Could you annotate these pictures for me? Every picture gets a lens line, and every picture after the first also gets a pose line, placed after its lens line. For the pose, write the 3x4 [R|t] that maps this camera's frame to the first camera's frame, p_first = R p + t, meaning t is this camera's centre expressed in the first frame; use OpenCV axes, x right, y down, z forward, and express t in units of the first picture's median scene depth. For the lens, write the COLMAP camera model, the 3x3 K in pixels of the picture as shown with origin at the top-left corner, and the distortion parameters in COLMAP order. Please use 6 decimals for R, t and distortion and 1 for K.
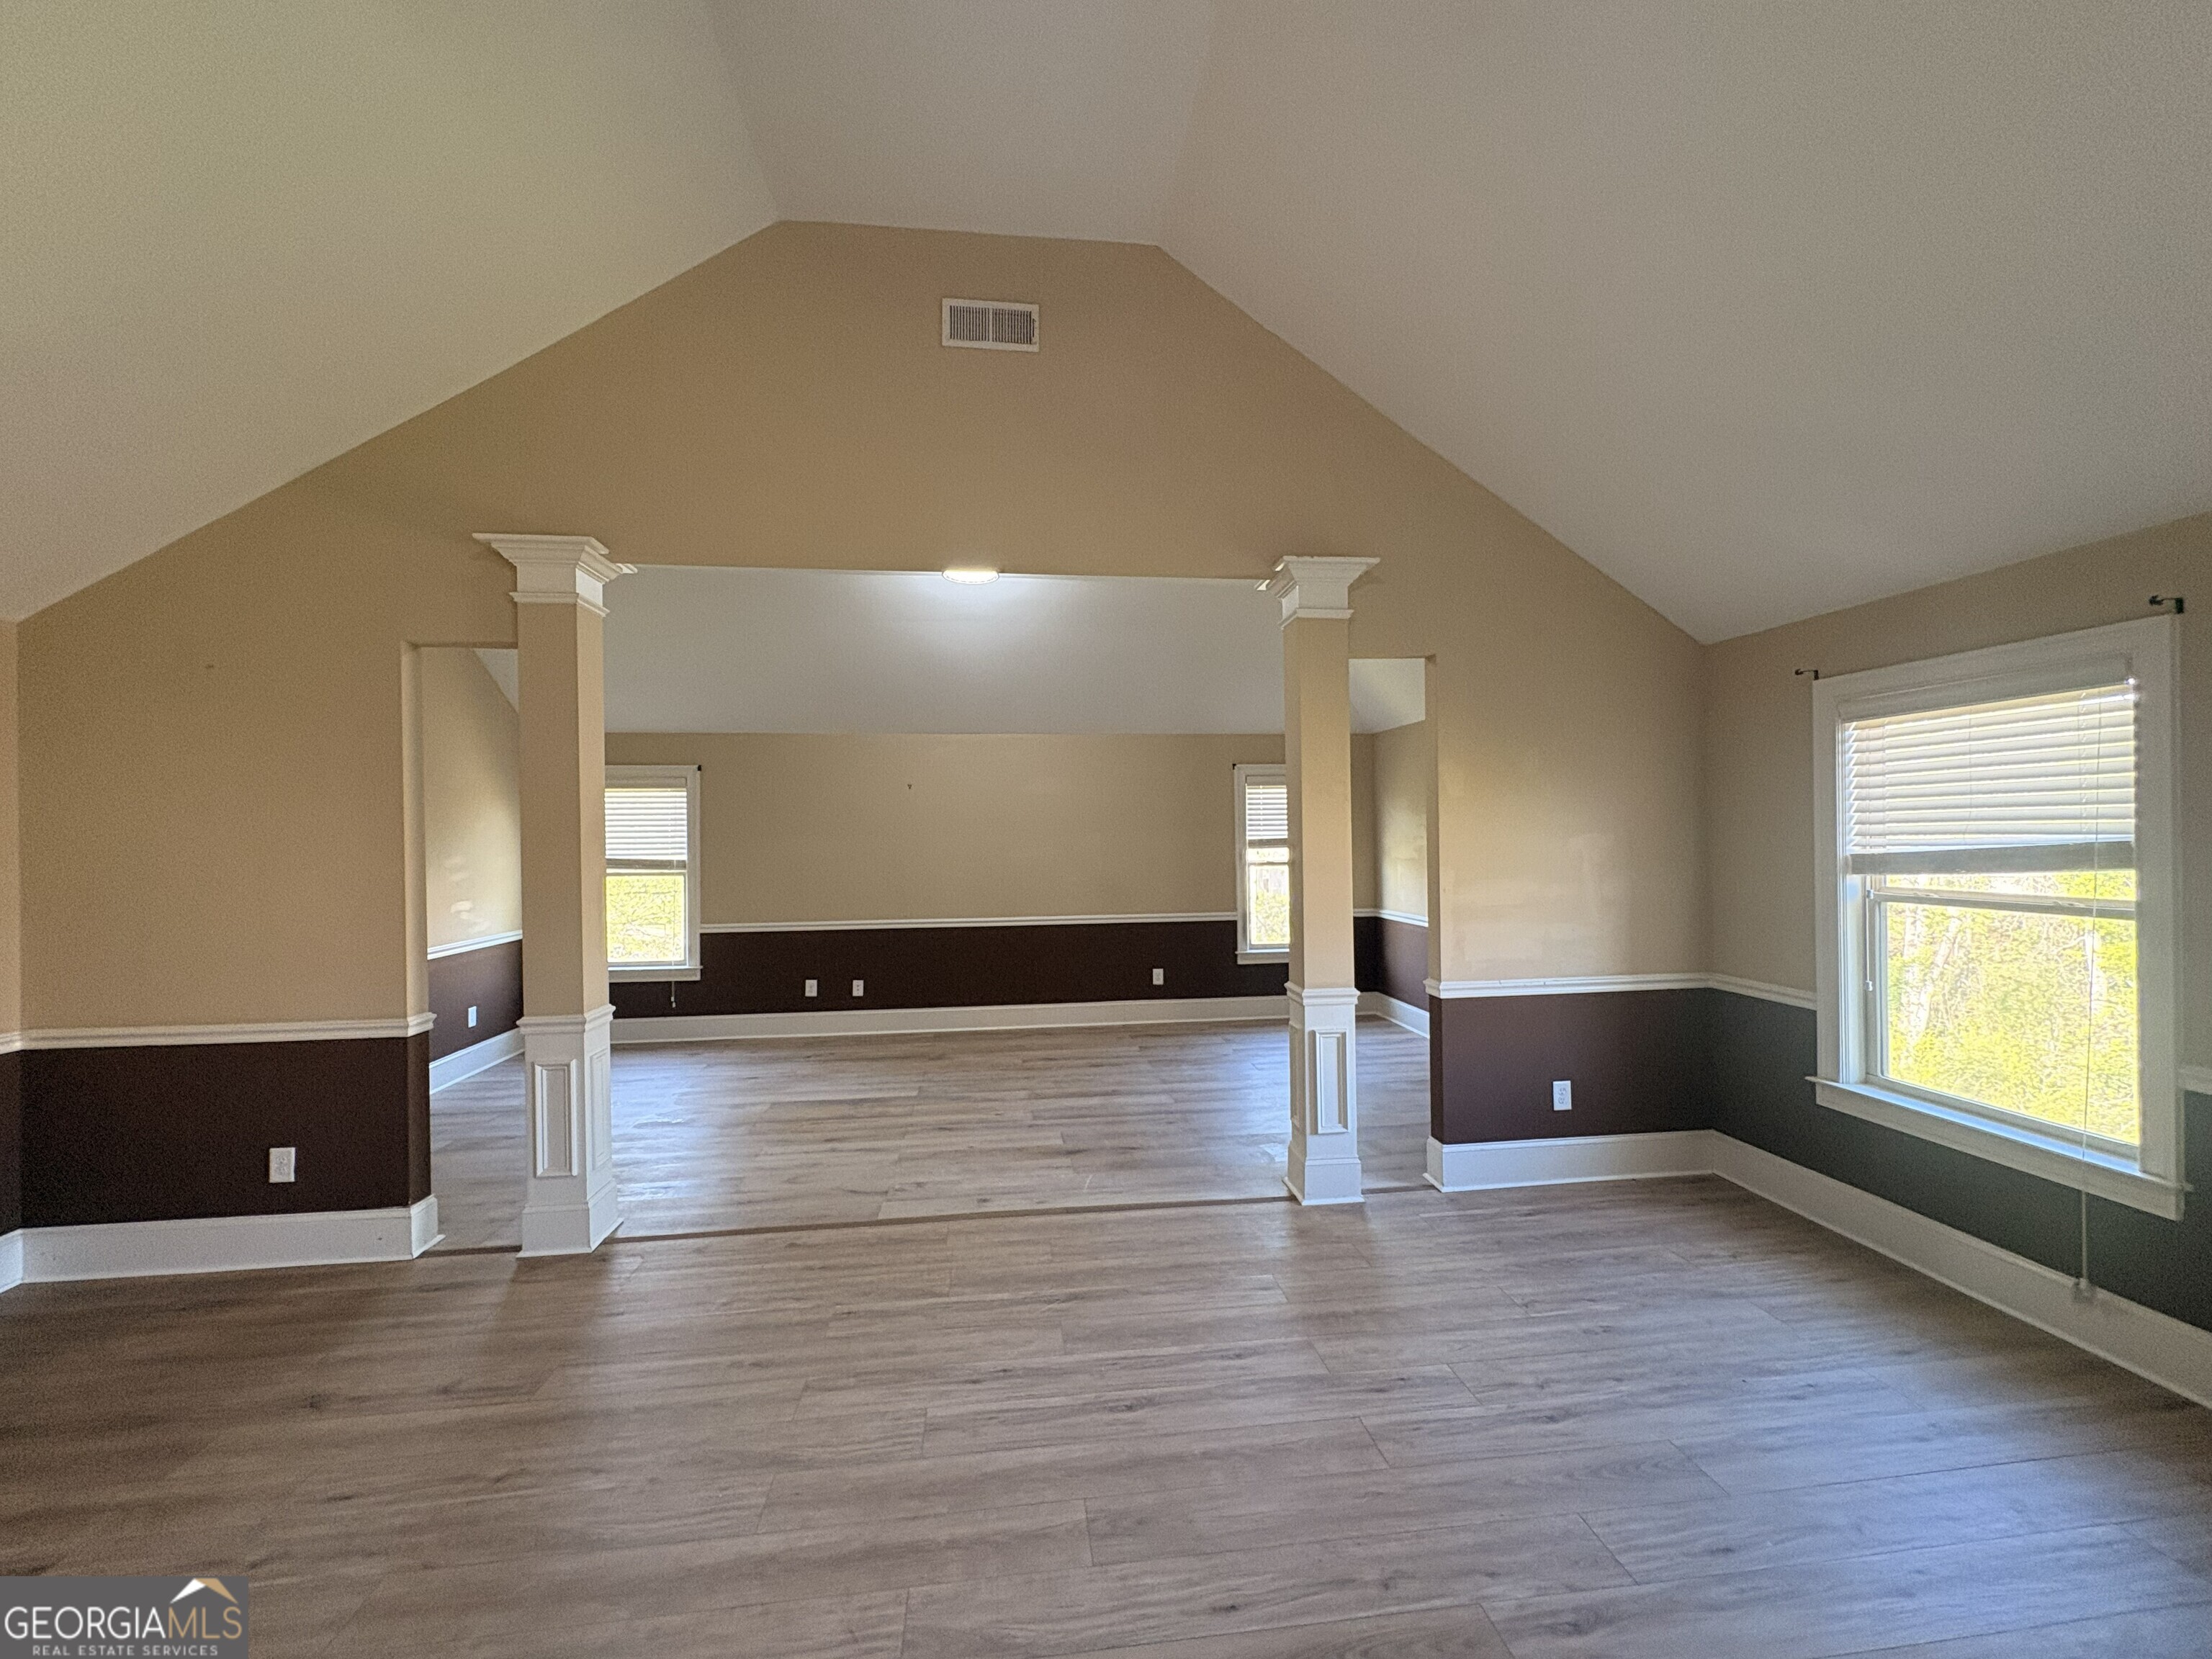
lens RADIAL K [[881.3, 0, 1100.9], [0, 881.3, 832.3], [0, 0, 1]] dist [0.000713, 0.000031]
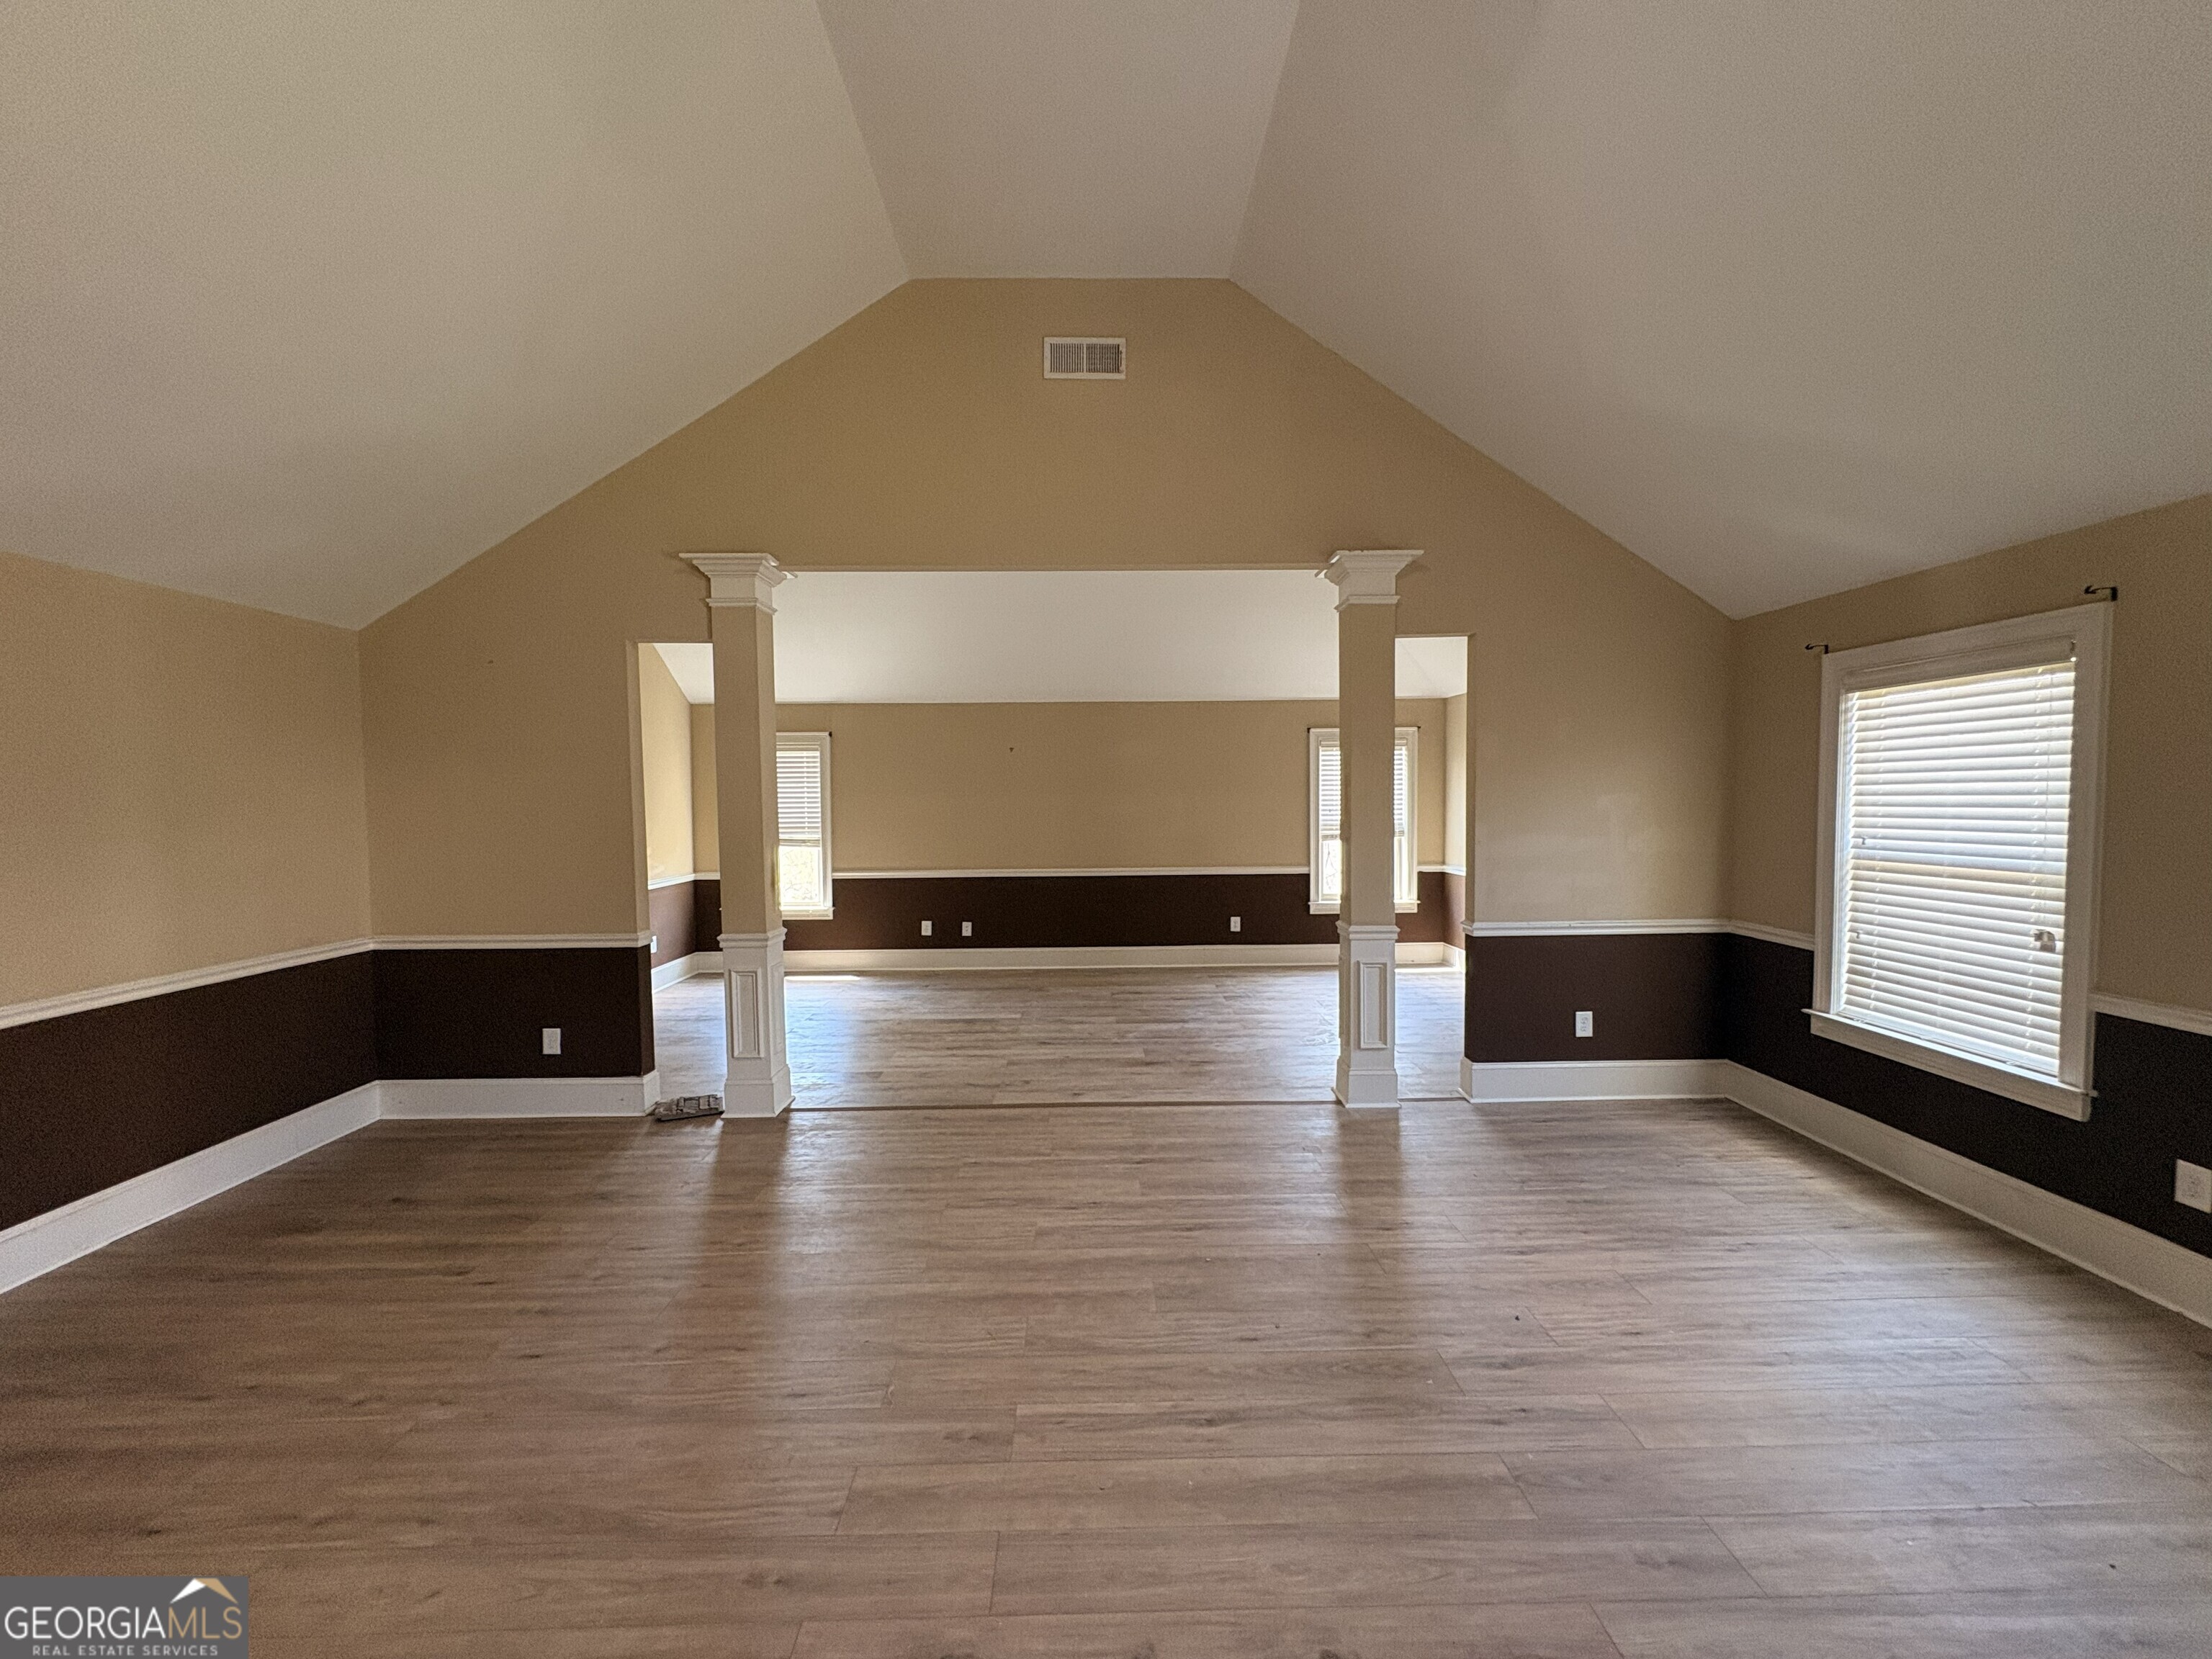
lens RADIAL K [[881.3, 0, 1100.3], [0, 881.3, 832.6], [0, 0, 1]] dist [0.000713, 0.000031]
pose [[0.994589, 0.007171, -0.103641, 0.022803], [-0.002370, 0.998921, 0.046376, 0.001713], [0.103862, -0.045879, 0.993533, -0.203552]]
